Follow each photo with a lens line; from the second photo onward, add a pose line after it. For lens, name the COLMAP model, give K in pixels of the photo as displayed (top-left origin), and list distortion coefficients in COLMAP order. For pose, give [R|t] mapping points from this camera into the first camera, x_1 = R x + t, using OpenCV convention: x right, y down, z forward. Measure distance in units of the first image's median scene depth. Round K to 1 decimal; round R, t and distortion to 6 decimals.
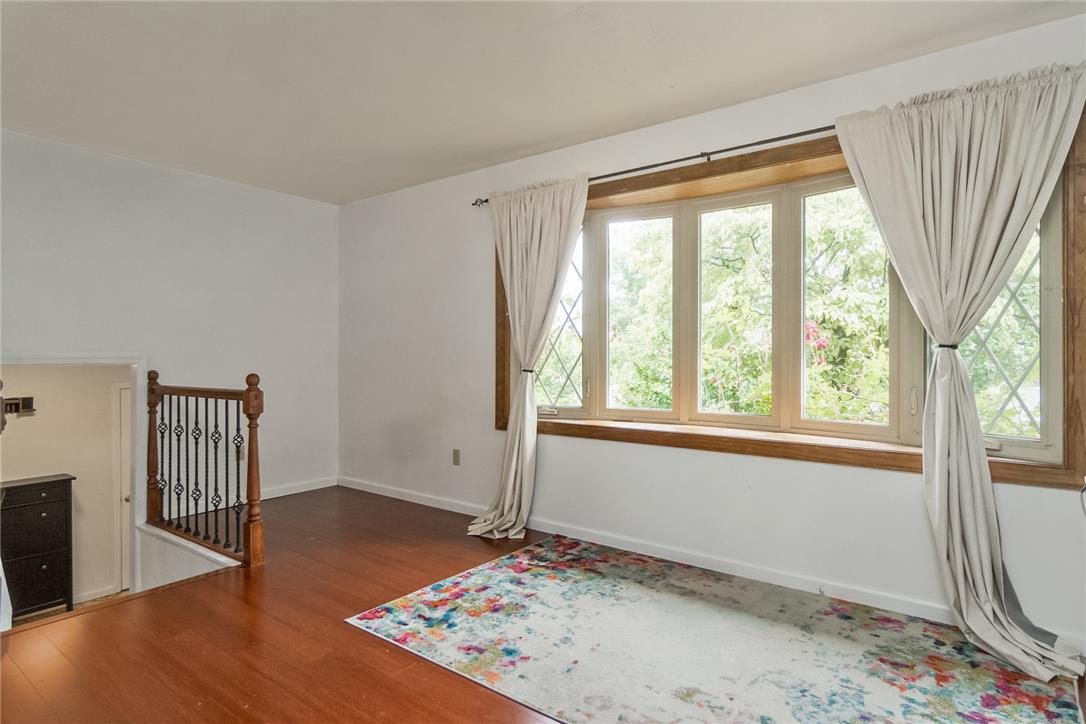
lens RADIAL K [[581.1, 0, 543.0], [0, 581.1, 362.0], [0, 0, 1]] dist [0.003046, 0.001373]
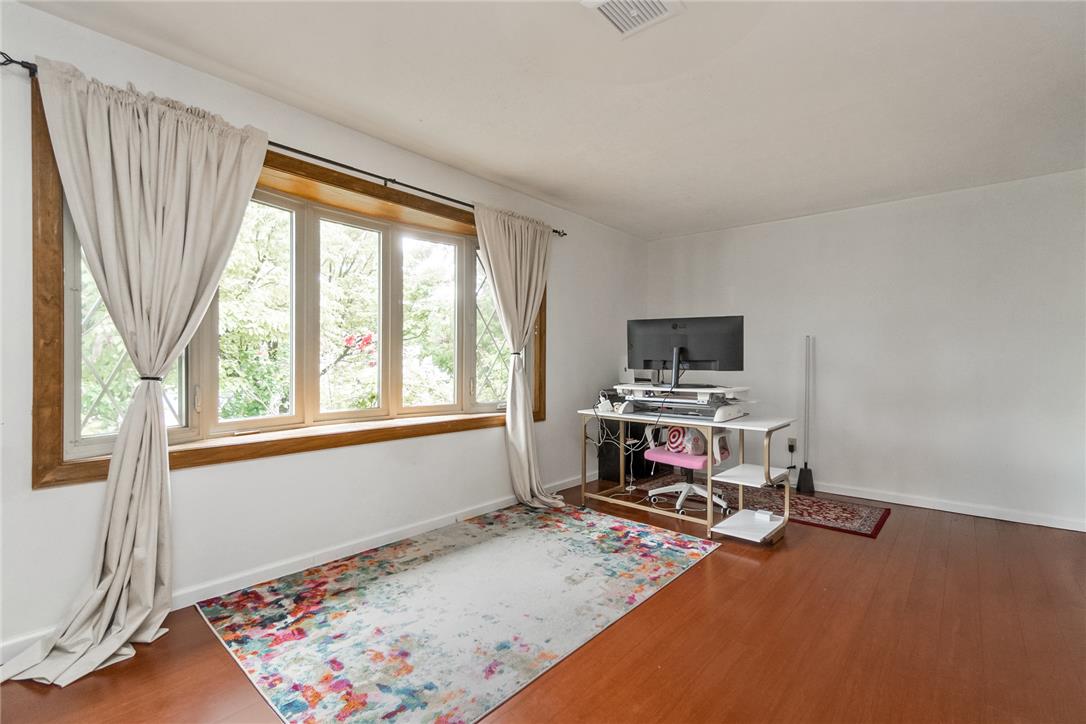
lens RADIAL K [[494.4, 0, 538.9], [0, 494.4, 369.5], [0, 0, 1]] dist [0.000508, 0.000095]
pose [[0.071213, -0.017229, 0.997312, -0.684314], [0.005902, 0.999841, 0.016852, -0.002375], [-0.997444, 0.004686, 0.071303, 0.654200]]
